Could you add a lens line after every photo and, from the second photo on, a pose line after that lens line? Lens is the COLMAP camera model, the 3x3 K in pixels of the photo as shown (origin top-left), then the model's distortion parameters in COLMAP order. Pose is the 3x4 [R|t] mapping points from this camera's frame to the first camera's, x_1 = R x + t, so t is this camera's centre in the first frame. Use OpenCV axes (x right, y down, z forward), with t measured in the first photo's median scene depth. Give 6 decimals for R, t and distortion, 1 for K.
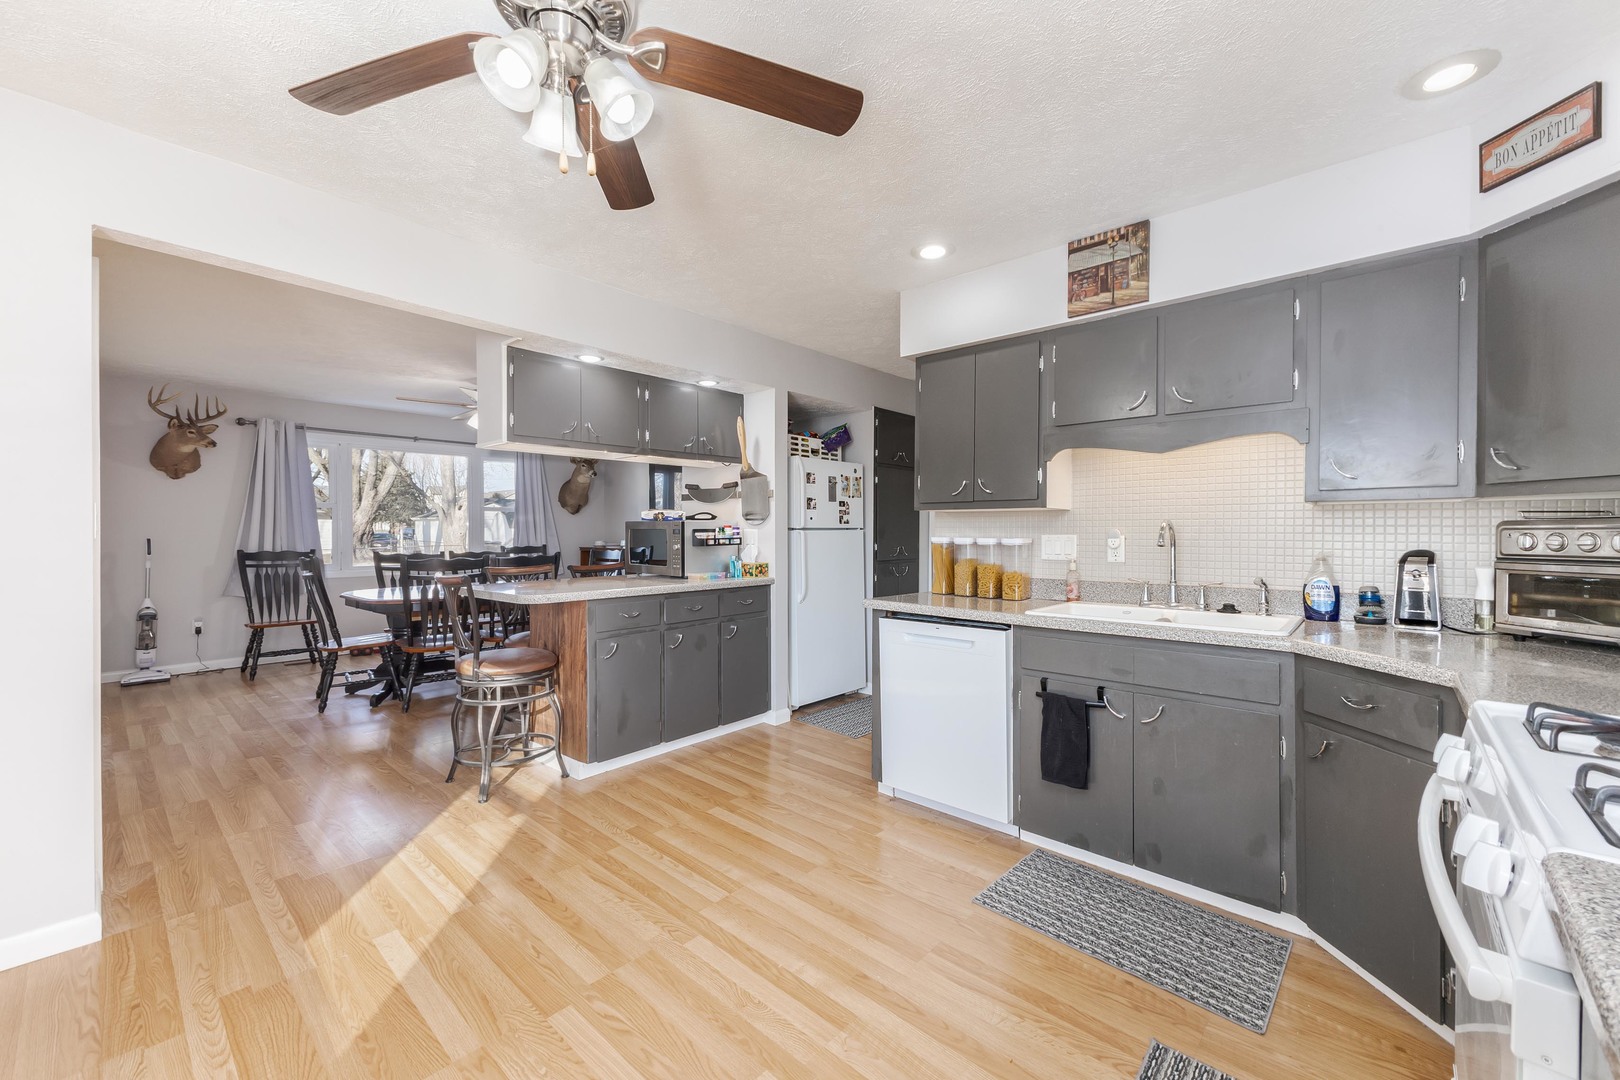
lens RADIAL K [[633.0, 0, 792.2], [0, 633.0, 535.9], [0, 0, 1]] dist [0.007579, -0.002161]
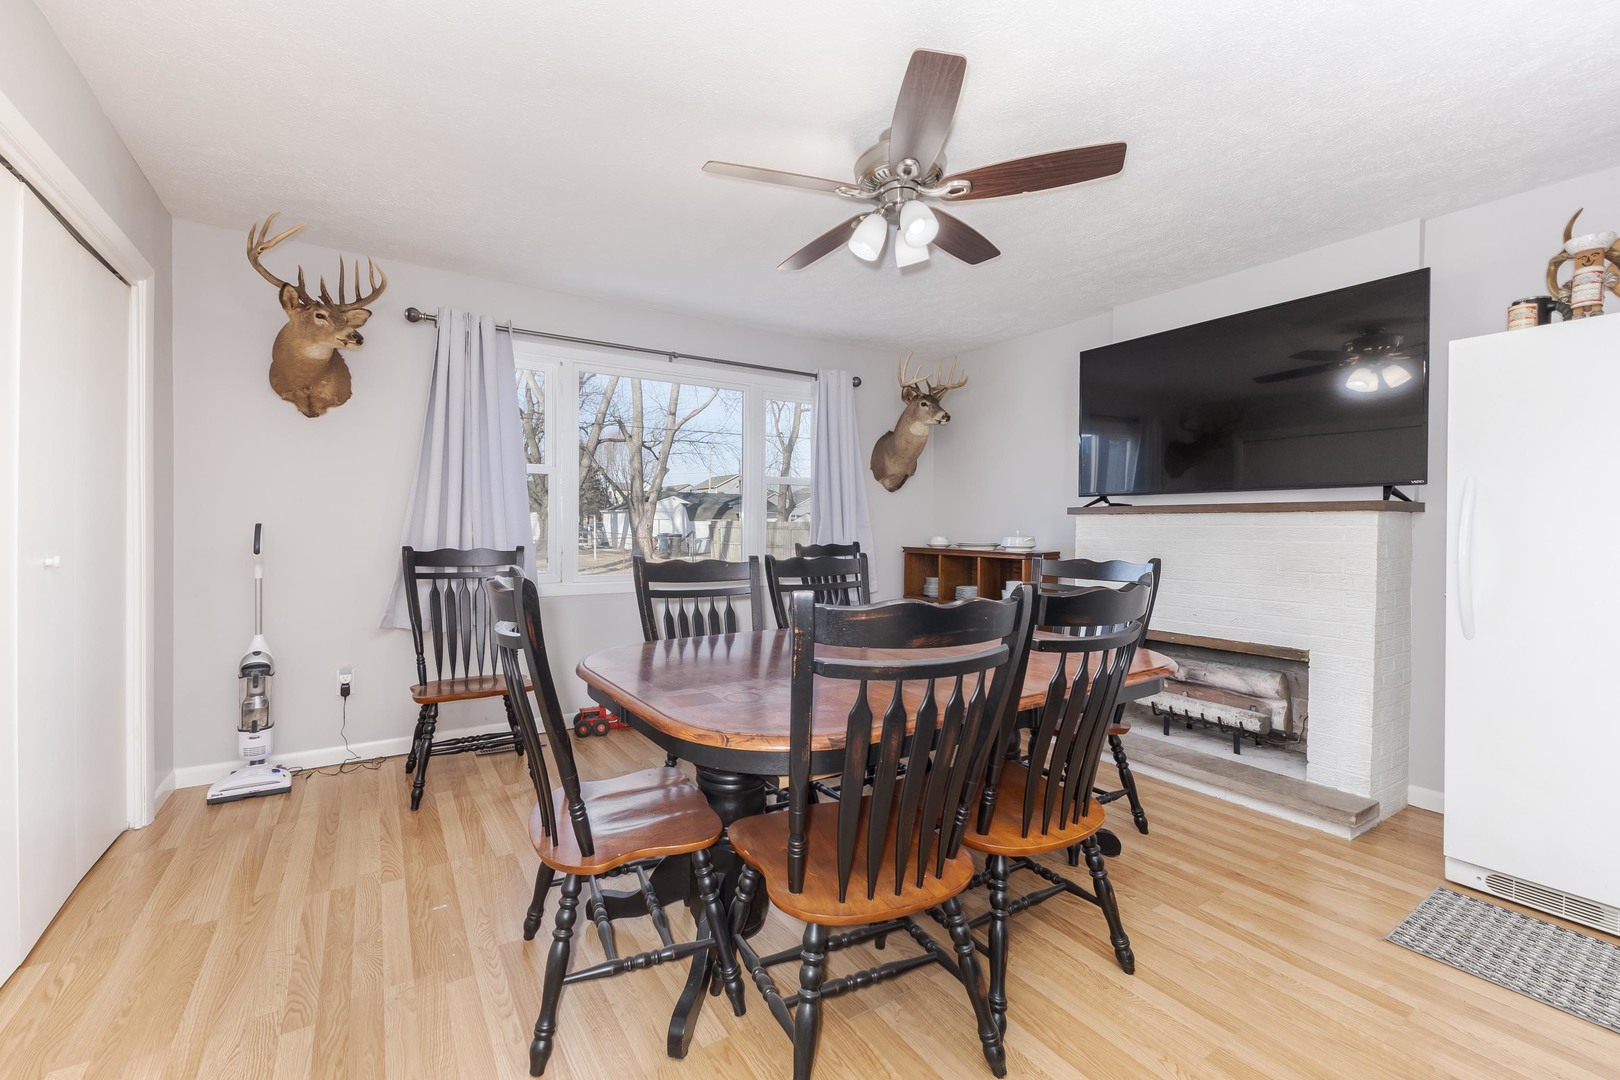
lens RADIAL K [[675.9, 0, 761.1], [0, 675.9, 529.8], [0, 0, 1]] dist [0.016789, 0.000253]
pose [[0.953696, 0.009685, -0.300616, -0.582569], [-0.010110, 0.999949, 0.000141, 0.006425], [0.300602, 0.002904, 0.953745, 0.771897]]
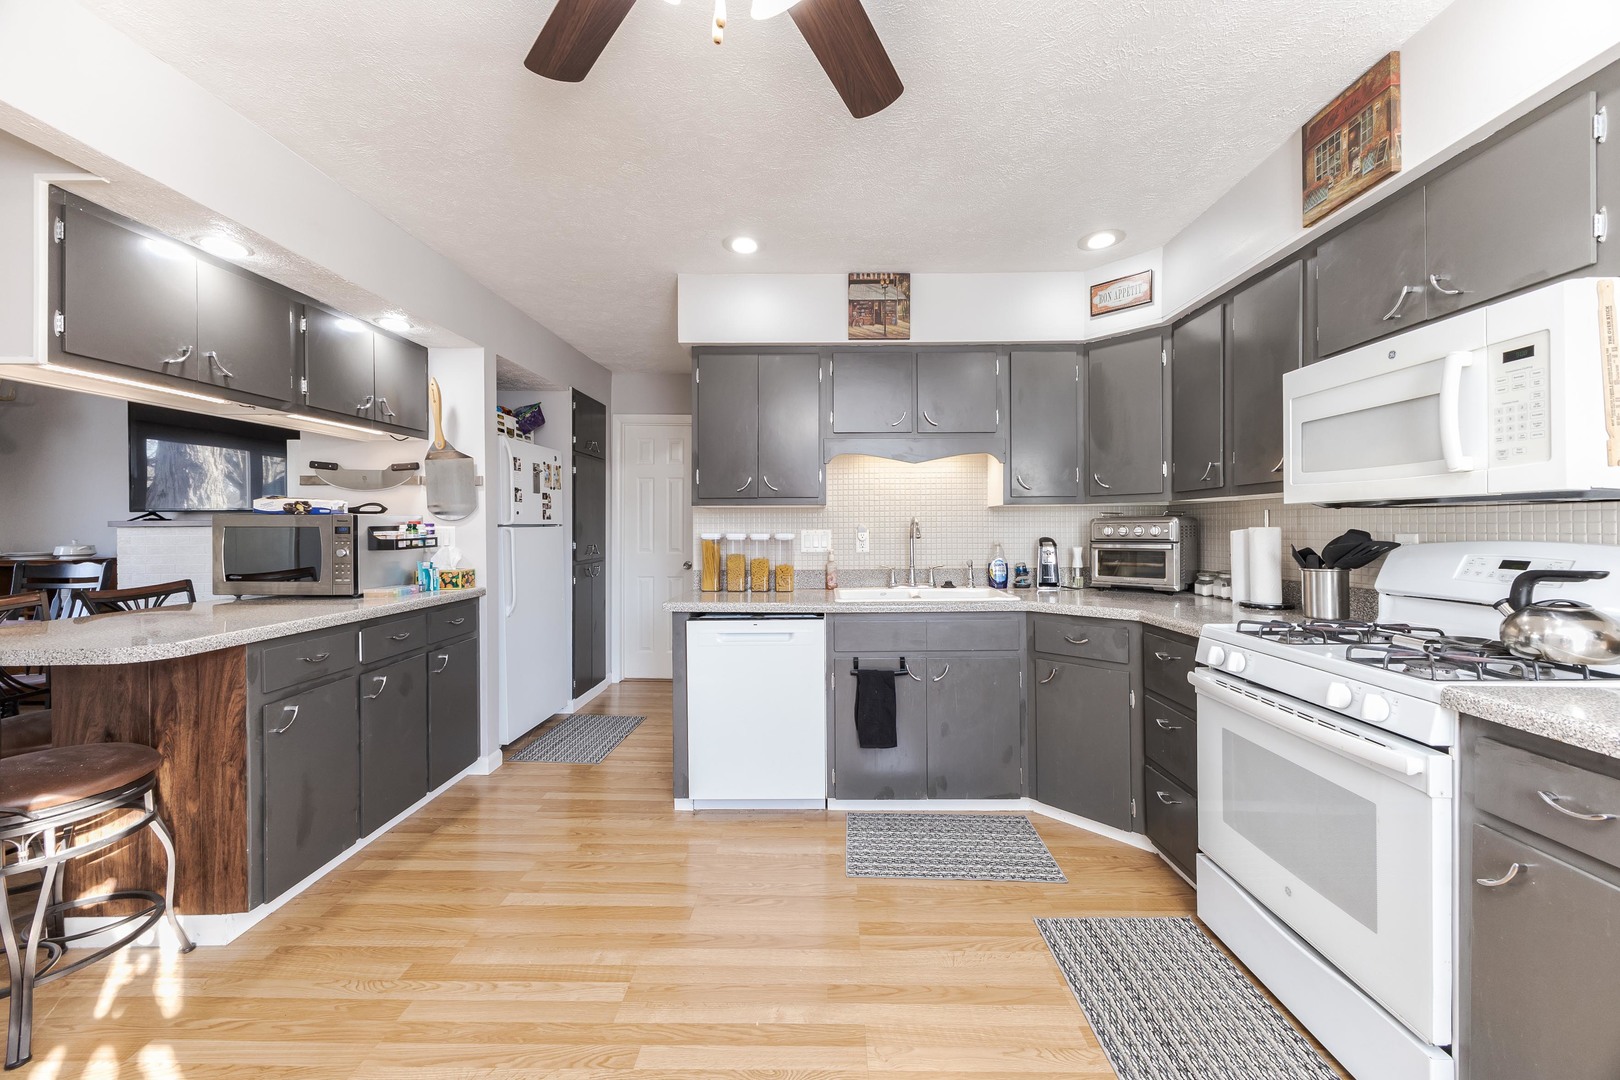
lens RADIAL K [[633.0, 0, 827.0], [0, 633.0, 525.7], [0, 0, 1]] dist [0.007579, -0.002161]
pose [[0.740470, -0.005499, 0.672067, -0.257208], [0.011478, 0.999924, -0.004465, -0.002889], [-0.671991, 0.011020, 0.740477, 0.133662]]
